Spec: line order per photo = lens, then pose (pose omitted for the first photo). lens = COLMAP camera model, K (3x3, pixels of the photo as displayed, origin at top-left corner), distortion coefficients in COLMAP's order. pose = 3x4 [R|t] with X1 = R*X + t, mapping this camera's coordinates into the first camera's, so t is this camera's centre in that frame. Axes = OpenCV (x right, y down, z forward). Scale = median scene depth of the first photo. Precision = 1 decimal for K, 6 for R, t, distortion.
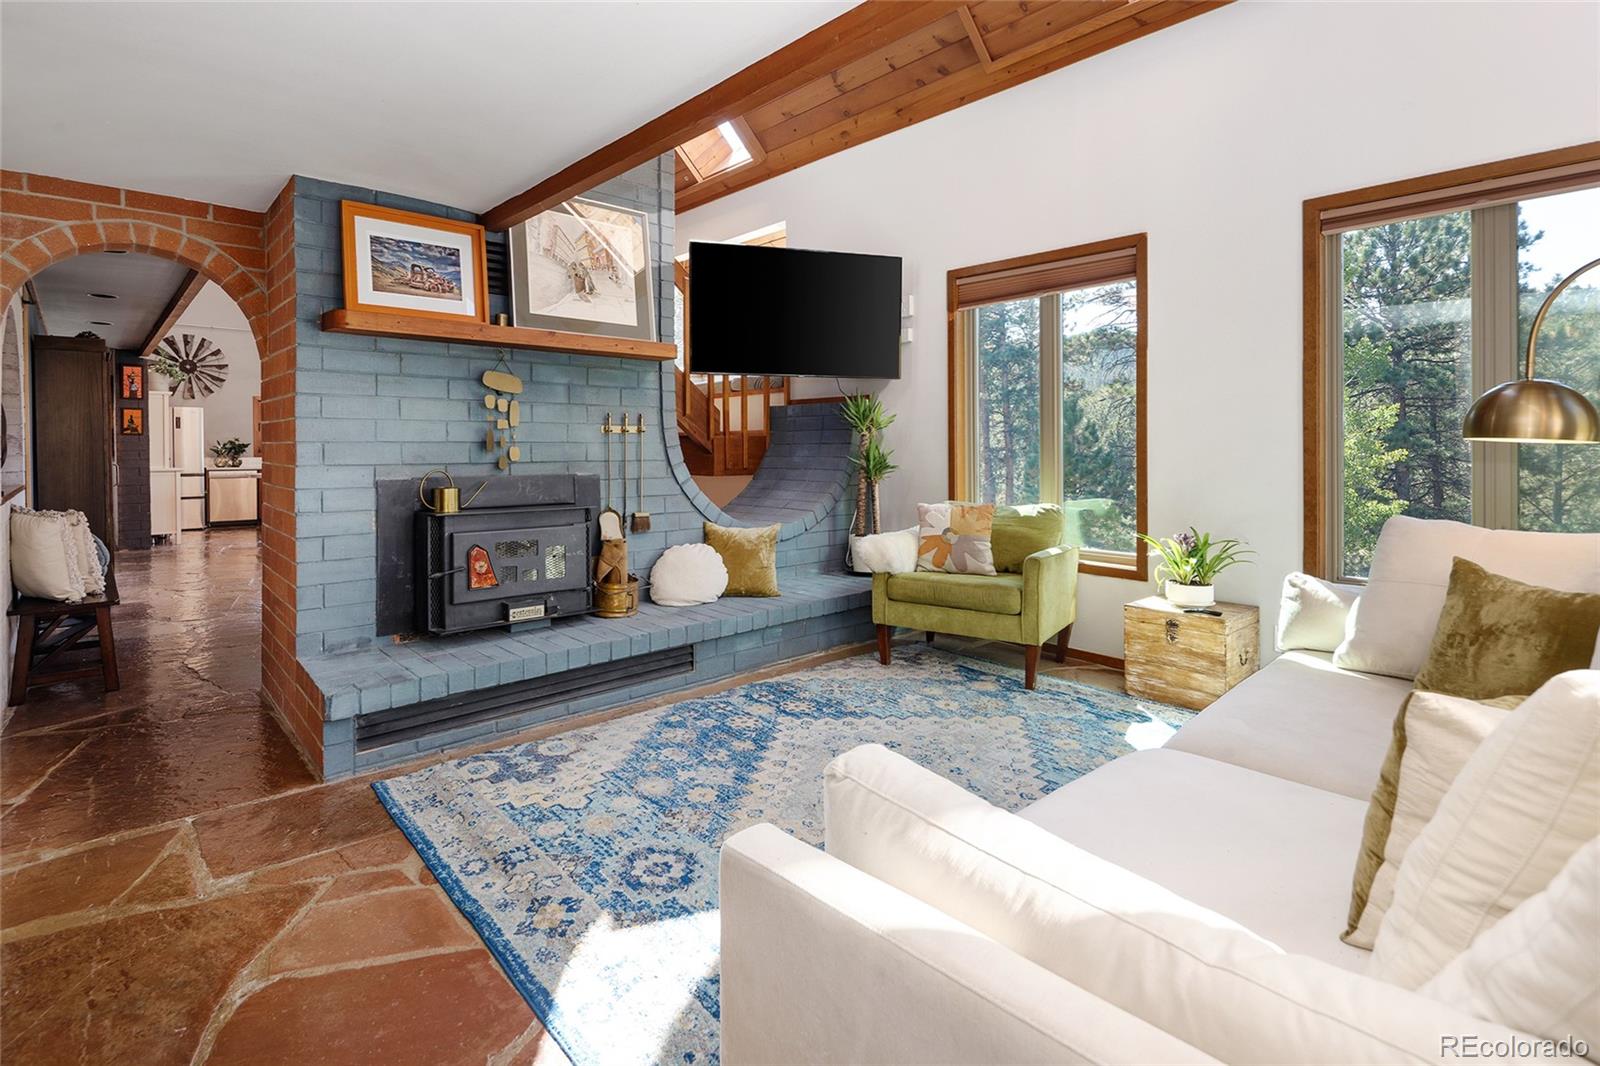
lens RADIAL K [[788.0, 0, 810.6], [0, 788.0, 446.5], [0, 0, 1]] dist [0.008172, -0.005475]
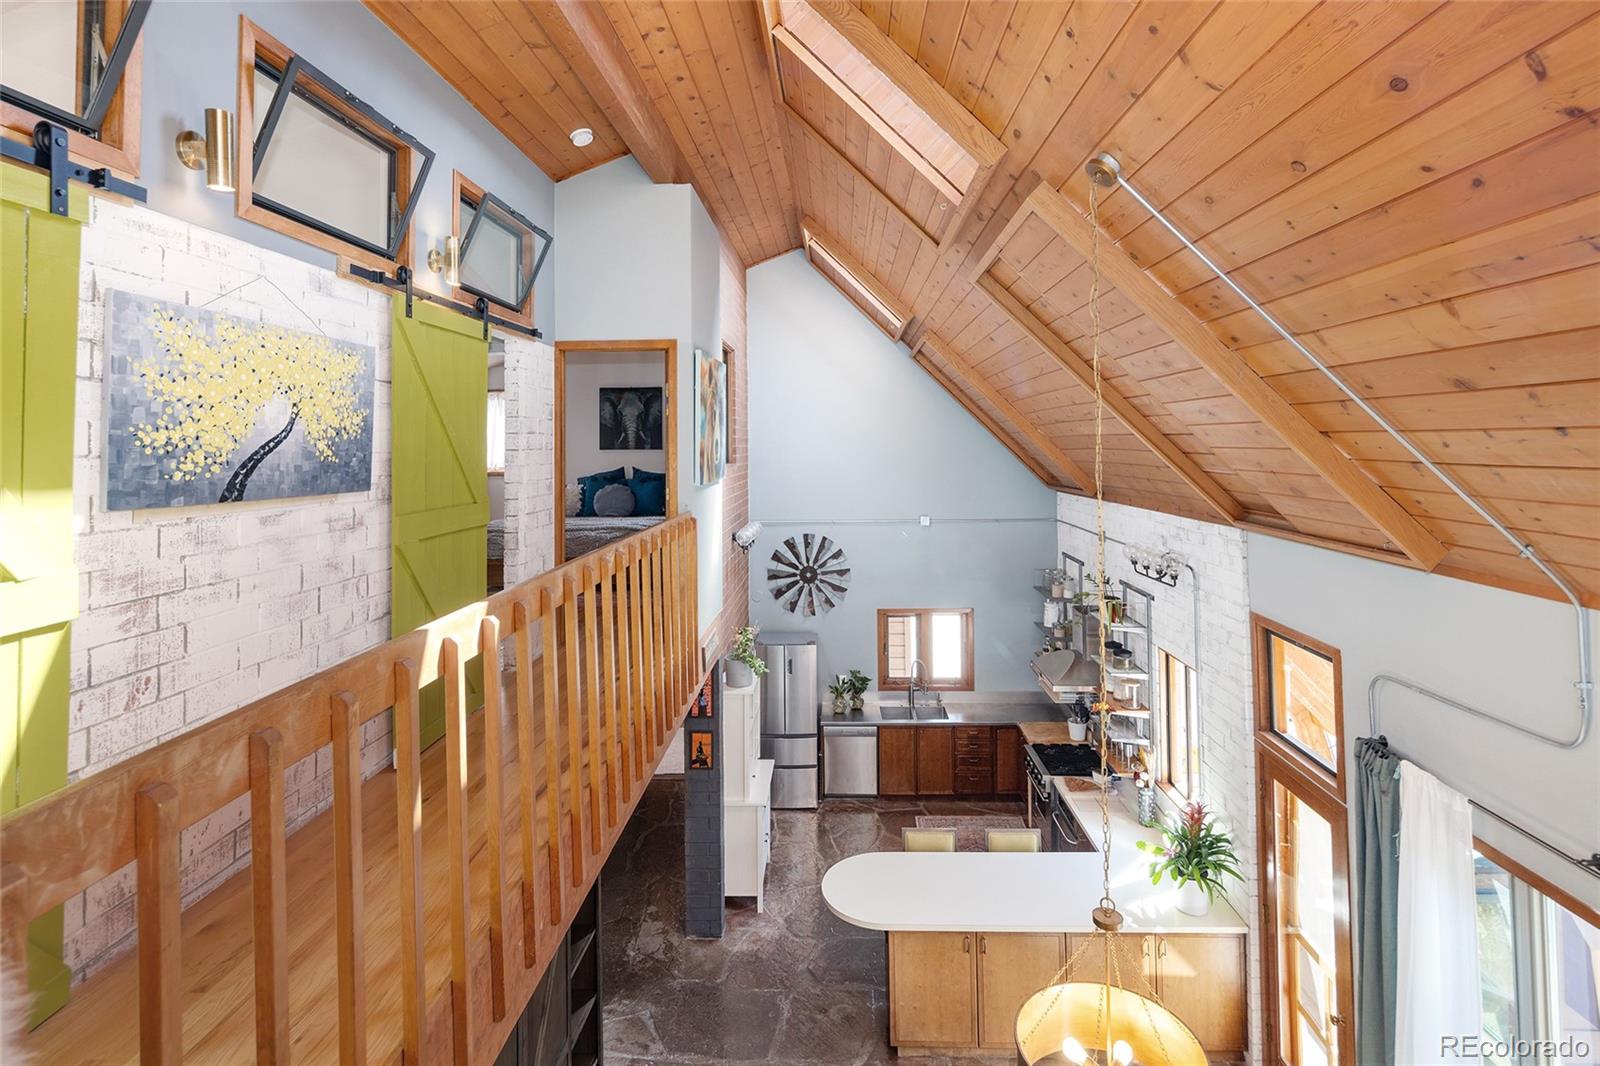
lens RADIAL K [[788.0, 0, 796.4], [0, 788.0, 433.8], [0, 0, 1]] dist [0.008172, -0.005475]
pose [[0.694946, -0.015575, -0.718893, -0.664863], [0.006659, 0.999862, -0.015226, -0.685821], [0.719031, 0.005794, 0.694954, 1.303535]]
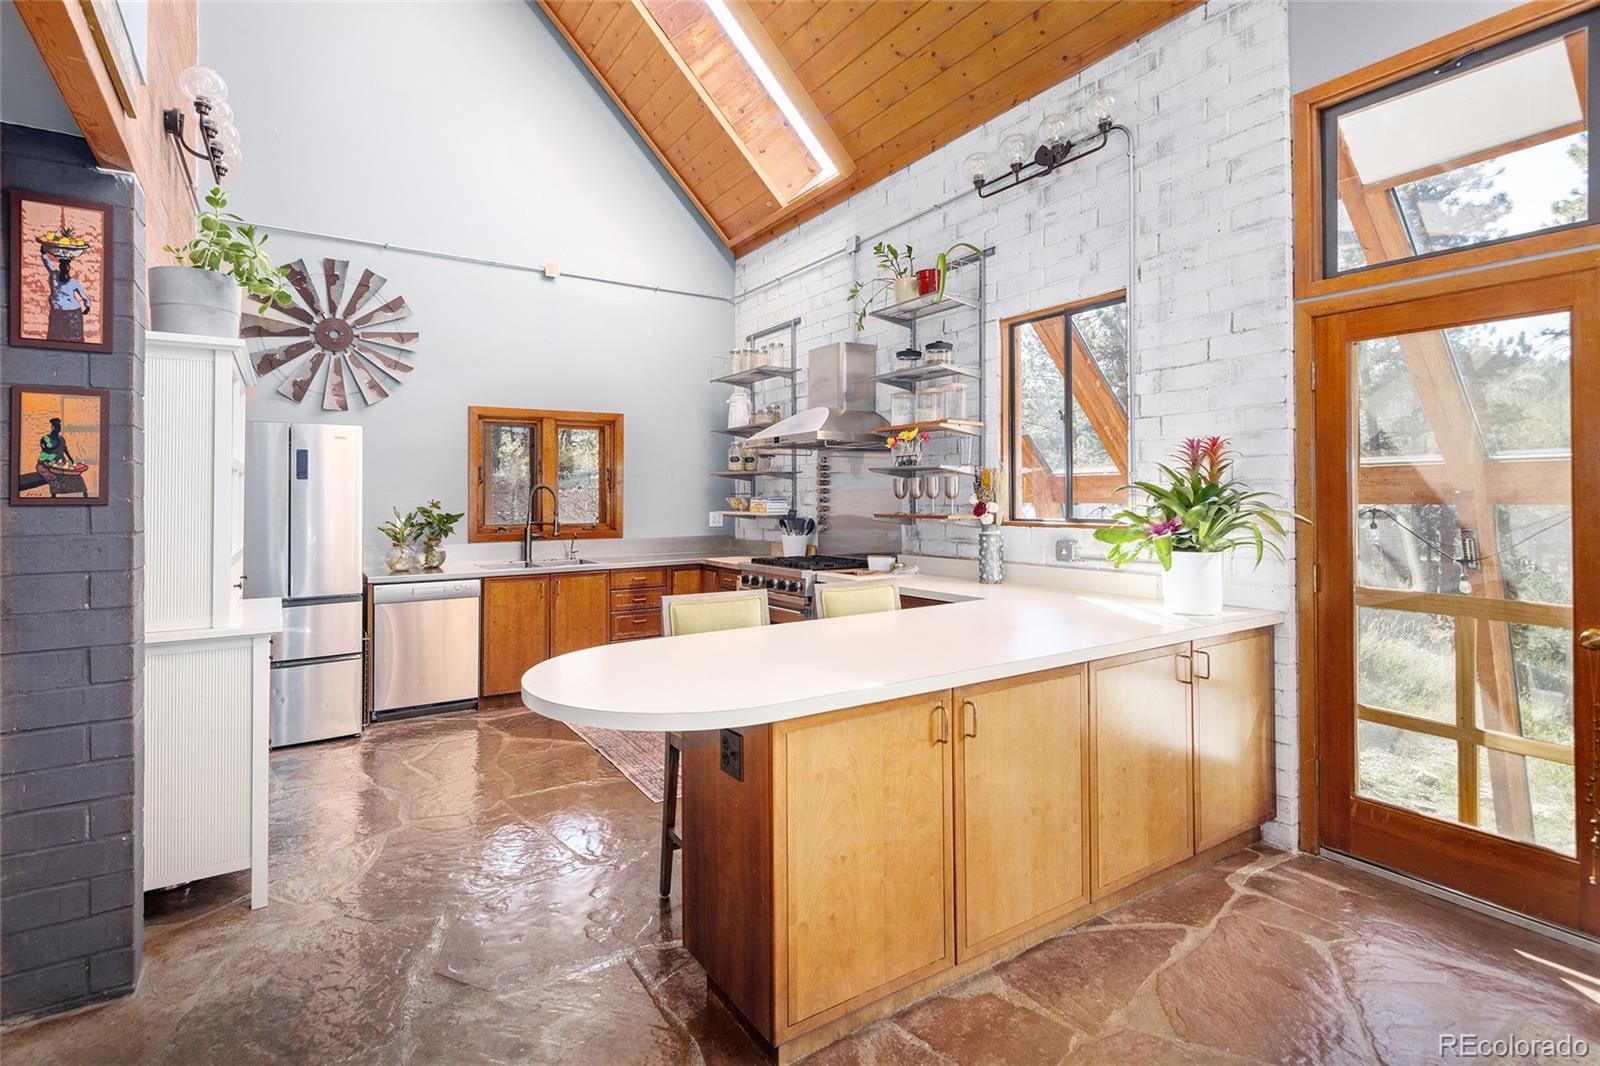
lens RADIAL K [[788.0, 0, 789.0], [0, 788.0, 491.9], [0, 0, 1]] dist [0.008172, -0.005475]
pose [[0.983644, 0.002904, -0.180102, -1.389819], [-0.004461, 0.999956, -0.008240, -0.039890], [0.180070, 0.008909, 0.983613, 1.853122]]
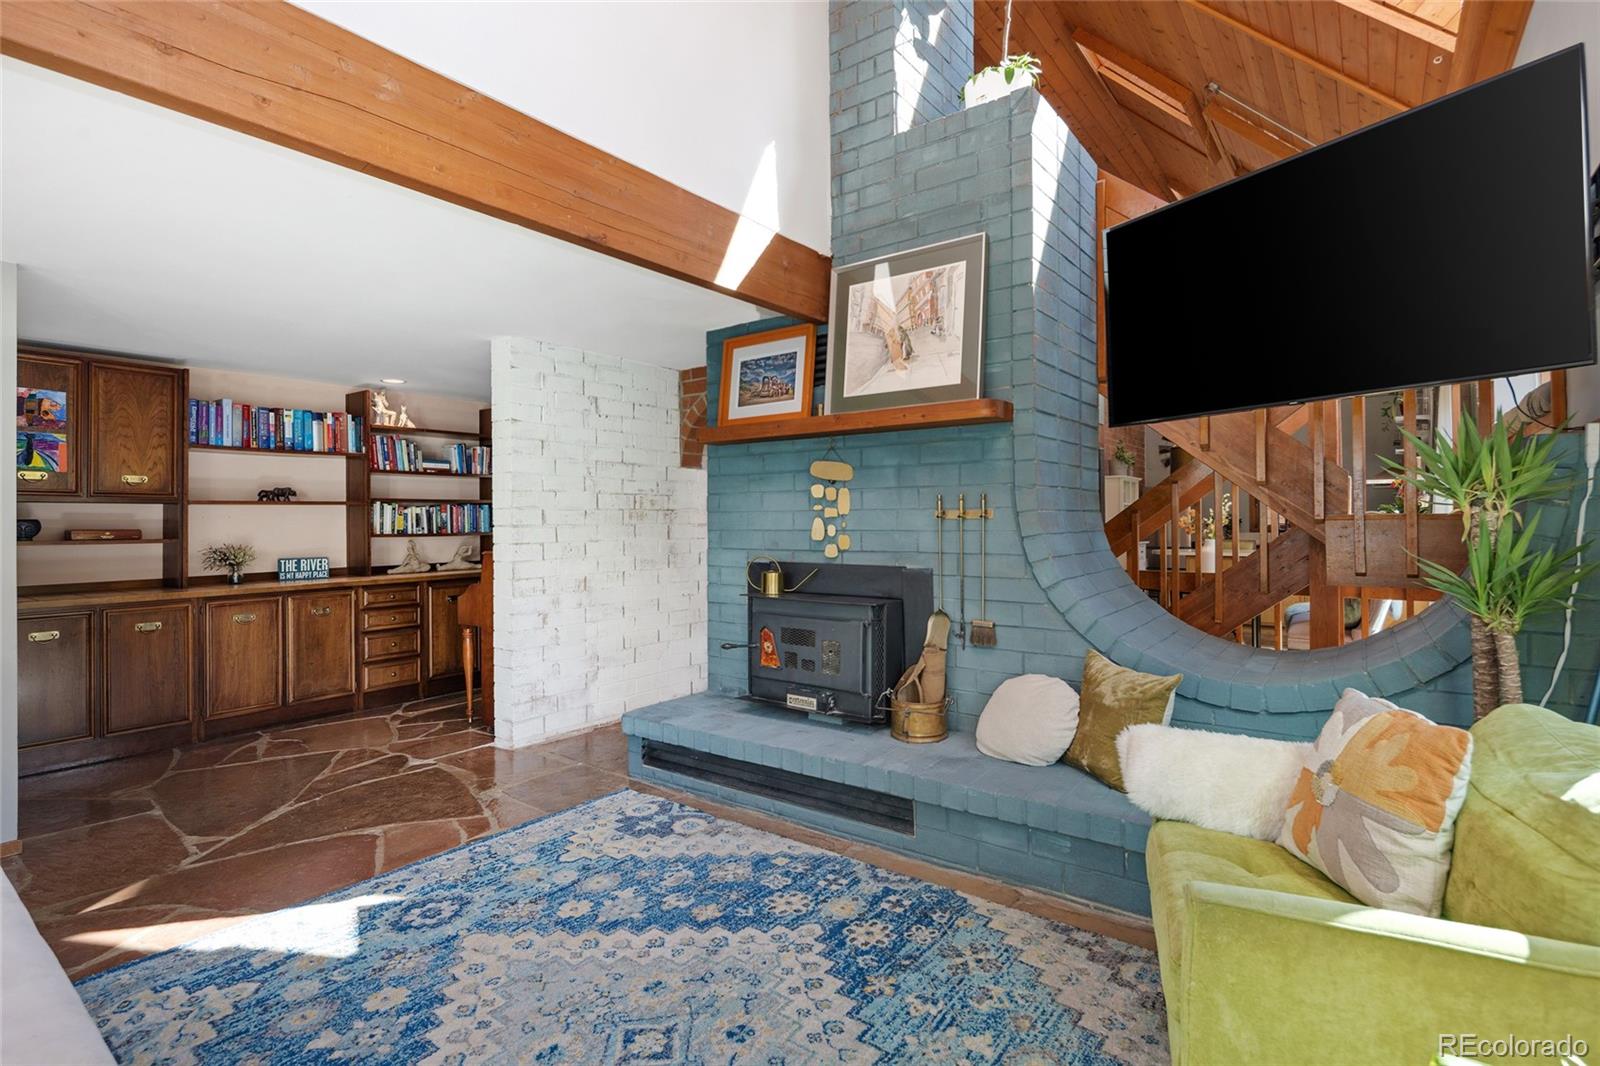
lens RADIAL K [[788.0, 0, 775.1], [0, 788.0, 523.8], [0, 0, 1]] dist [0.008172, -0.005475]
pose [[0.151272, 0.000380, -0.988492, 0.645282], [0.003724, 0.999993, 0.000955, -0.016551], [0.988485, -0.003826, 0.151269, 0.845610]]
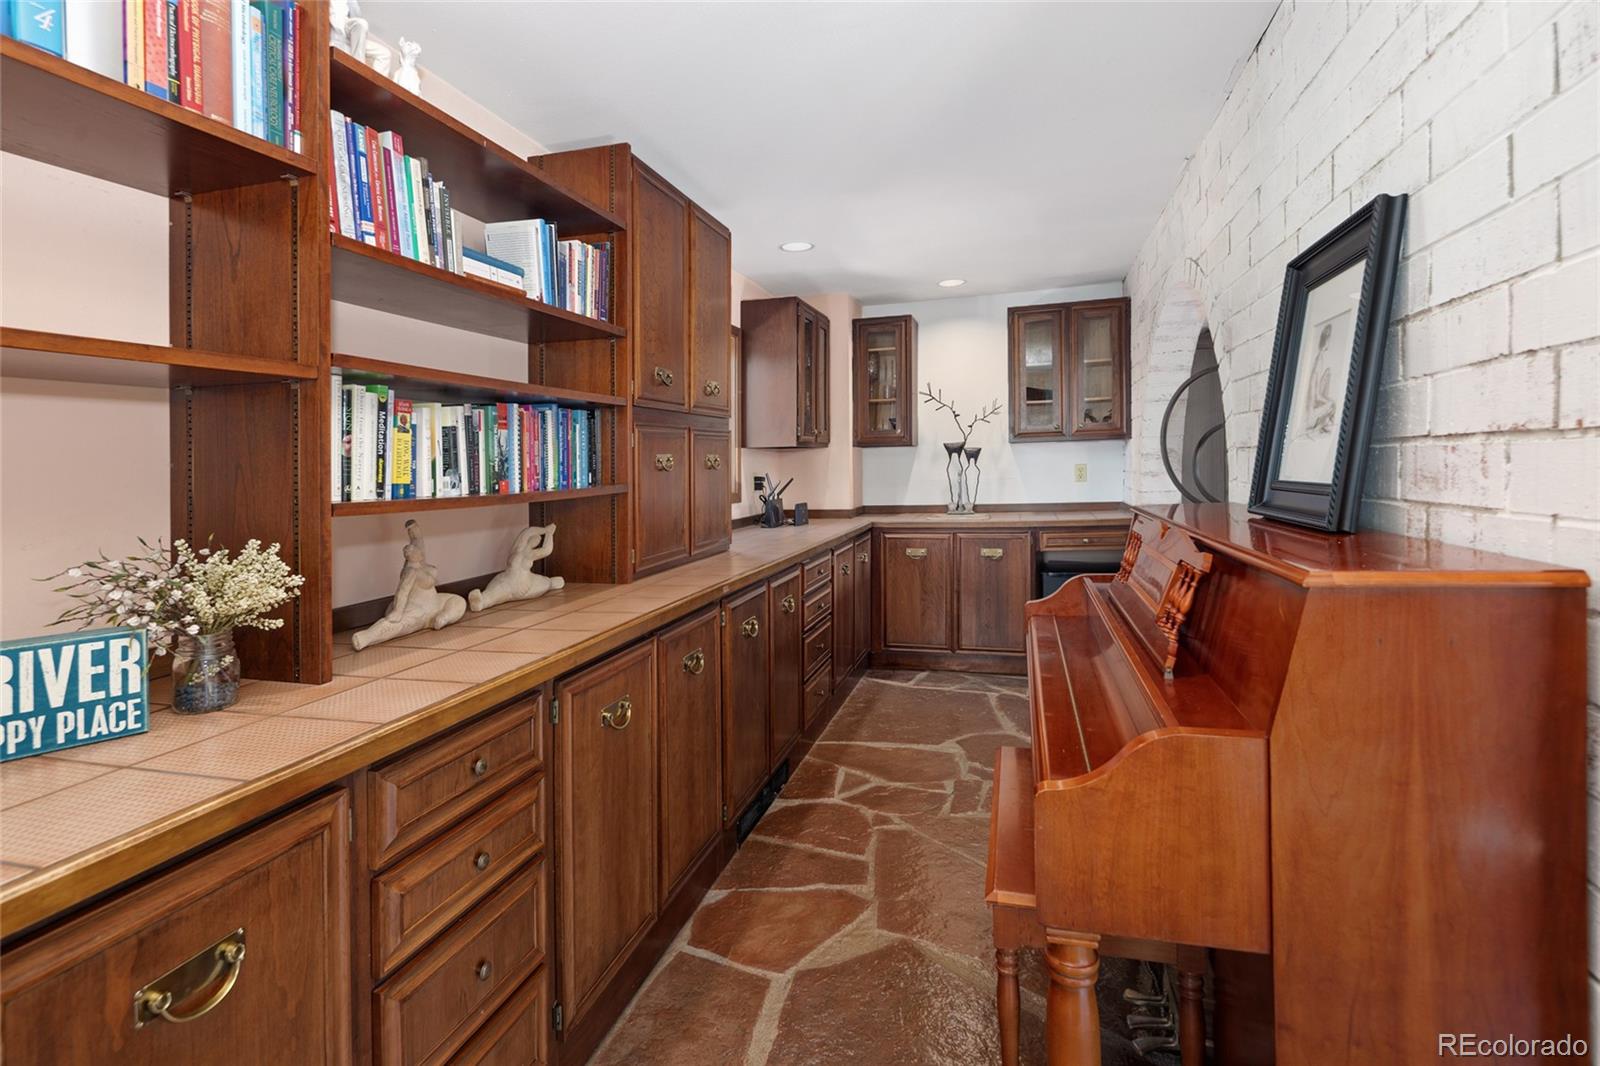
lens RADIAL K [[788.0, 0, 803.0], [0, 788.0, 440.2], [0, 0, 1]] dist [0.008172, -0.005475]
pose [[0.527863, -0.038602, -0.848452, -0.639659], [0.024602, 0.999242, -0.030156, -0.010916], [0.848973, -0.004955, 0.528413, 0.260231]]
